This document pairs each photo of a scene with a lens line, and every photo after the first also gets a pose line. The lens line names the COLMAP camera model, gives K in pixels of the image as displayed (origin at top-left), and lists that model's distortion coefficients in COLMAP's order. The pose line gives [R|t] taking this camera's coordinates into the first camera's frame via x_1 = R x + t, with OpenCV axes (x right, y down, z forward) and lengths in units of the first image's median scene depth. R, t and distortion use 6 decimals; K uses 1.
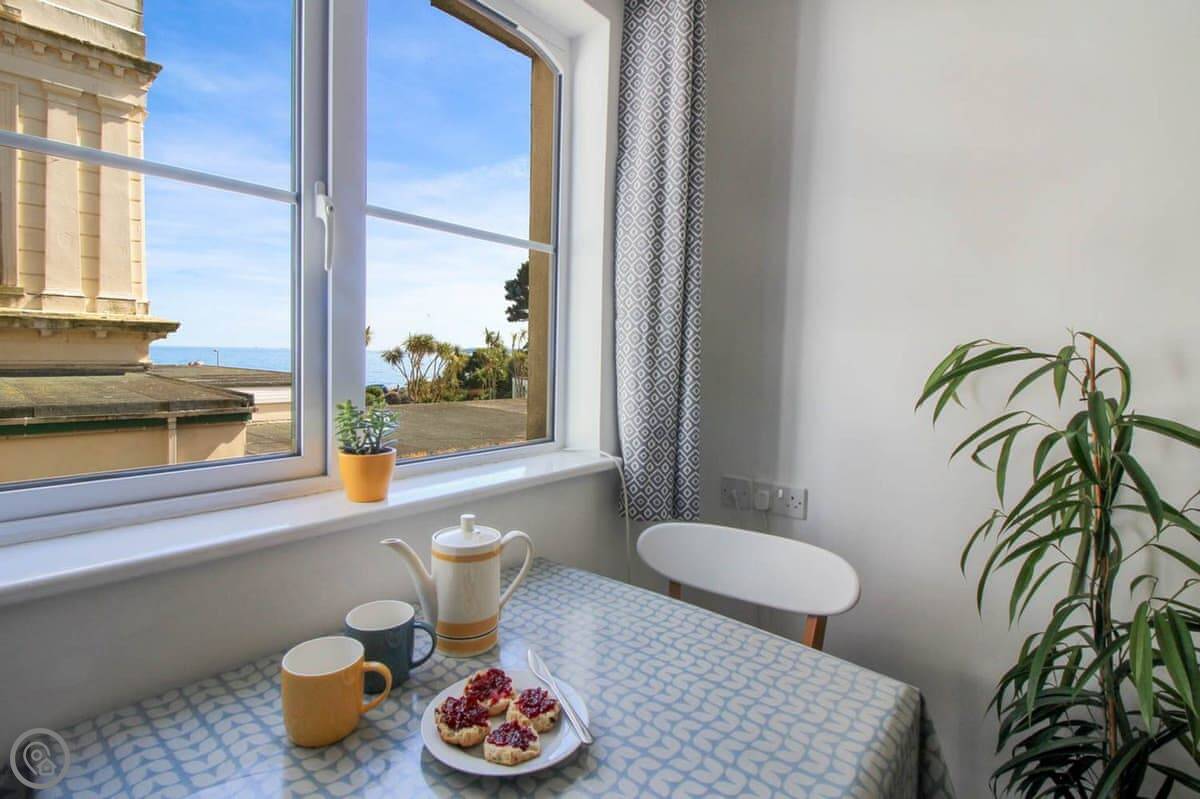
lens RADIAL K [[597.0, 0, 595.9], [0, 597.0, 370.0], [0, 0, 1]] dist [0.000760, -0.000138]
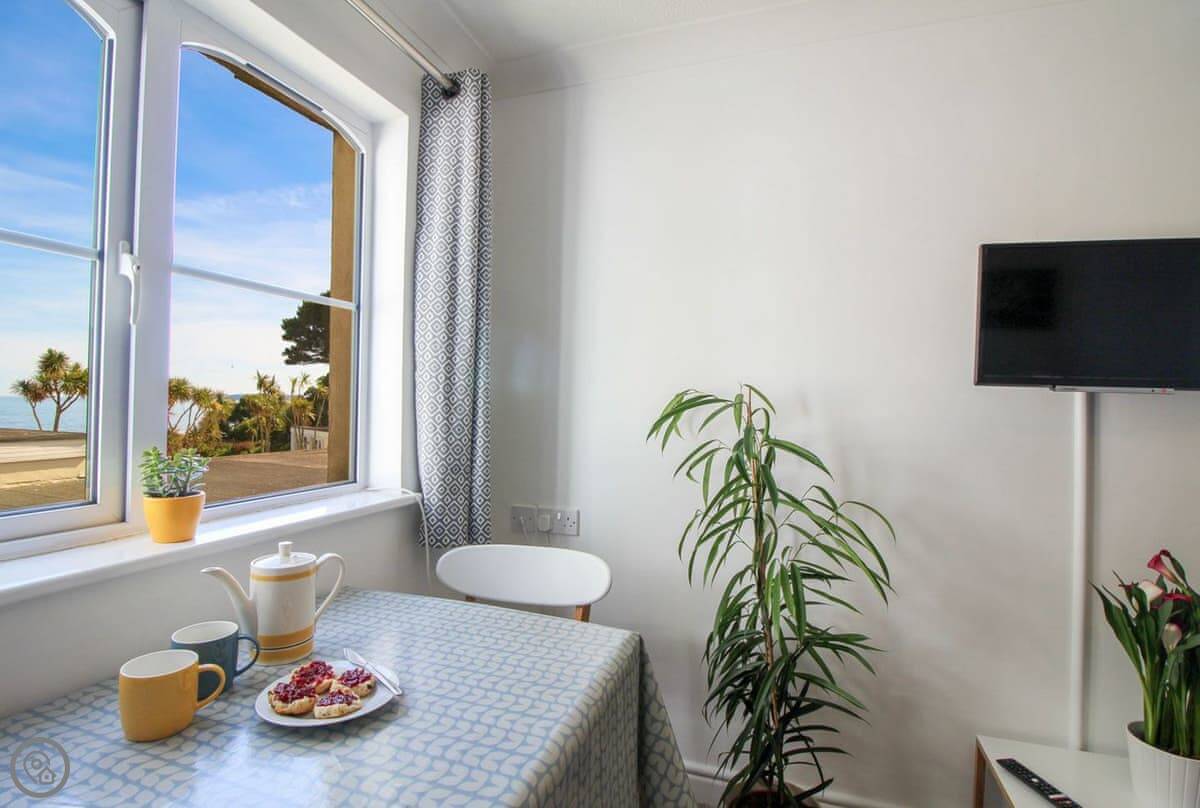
lens RADIAL K [[601.5, 0, 597.9], [0, 601.5, 398.6], [0, 0, 1]] dist [-0.000780, -0.014385]
pose [[0.945053, -0.006040, 0.326862, -0.017151], [0.015290, 0.999552, -0.025736, 0.003405], [-0.326560, 0.029320, 0.944722, -0.260251]]
